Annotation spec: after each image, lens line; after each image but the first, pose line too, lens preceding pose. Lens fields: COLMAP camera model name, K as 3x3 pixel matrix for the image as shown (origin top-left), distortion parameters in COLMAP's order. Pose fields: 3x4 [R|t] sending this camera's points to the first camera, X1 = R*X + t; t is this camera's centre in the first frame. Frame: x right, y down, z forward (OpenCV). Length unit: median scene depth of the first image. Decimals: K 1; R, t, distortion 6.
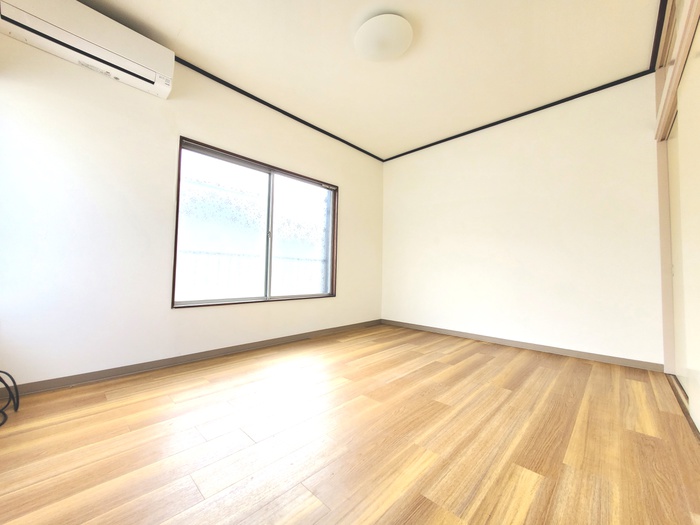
lens RADIAL K [[273.8, 0, 344.0], [0, 273.8, 261.4], [0, 0, 1]] dist [0.001318, 0.000389]
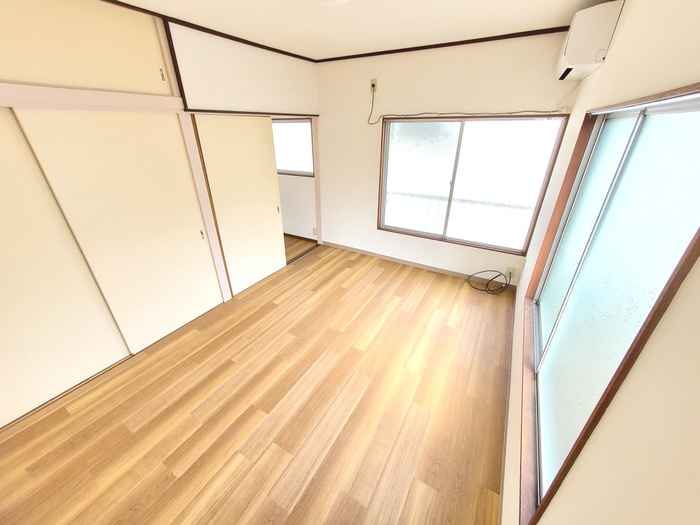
lens RADIAL K [[275.7, 0, 348.1], [0, 275.7, 258.6], [0, 0, 1]] dist [0.007124, 0.000467]
pose [[-0.968503, 0.098194, -0.228821, 0.379292], [-0.001772, 0.916219, 0.400674, -0.560720], [0.248994, 0.388460, -0.887187, 2.427301]]
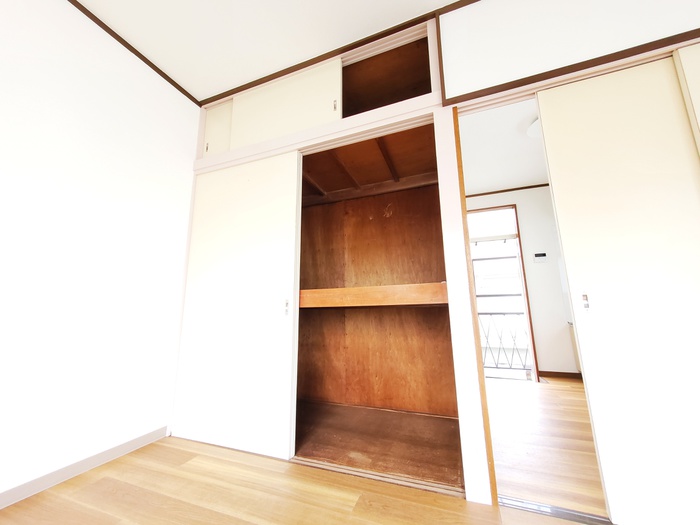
lens RADIAL K [[273.8, 0, 344.0], [0, 273.8, 261.4], [0, 0, 1]] dist [0.001318, 0.000389]
pose [[-0.398619, 0.164759, 0.902196, 0.169541], [-0.027117, 0.981183, -0.191165, 0.040538], [-0.916715, -0.100667, -0.386651, 1.230214]]
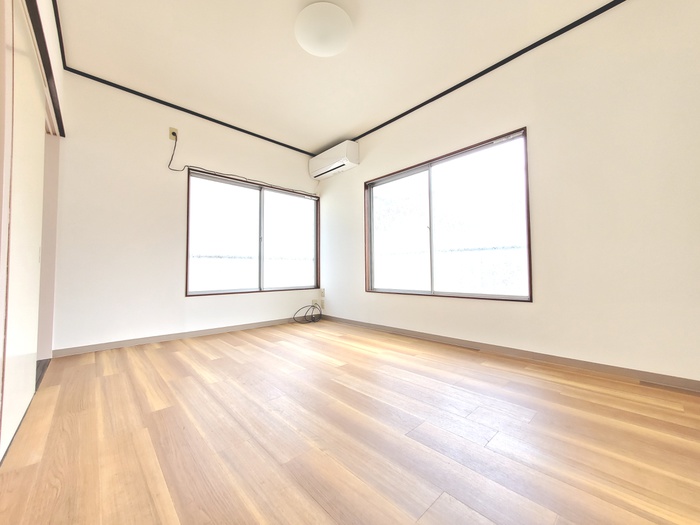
lens RADIAL K [[273.8, 0, 344.0], [0, 273.8, 261.4], [0, 0, 1]] dist [0.001318, 0.000389]
pose [[-0.041555, -0.055916, -0.997570, 1.364433], [0.047300, 0.997203, -0.057866, 0.115315], [0.998016, -0.049590, -0.038794, 1.337908]]
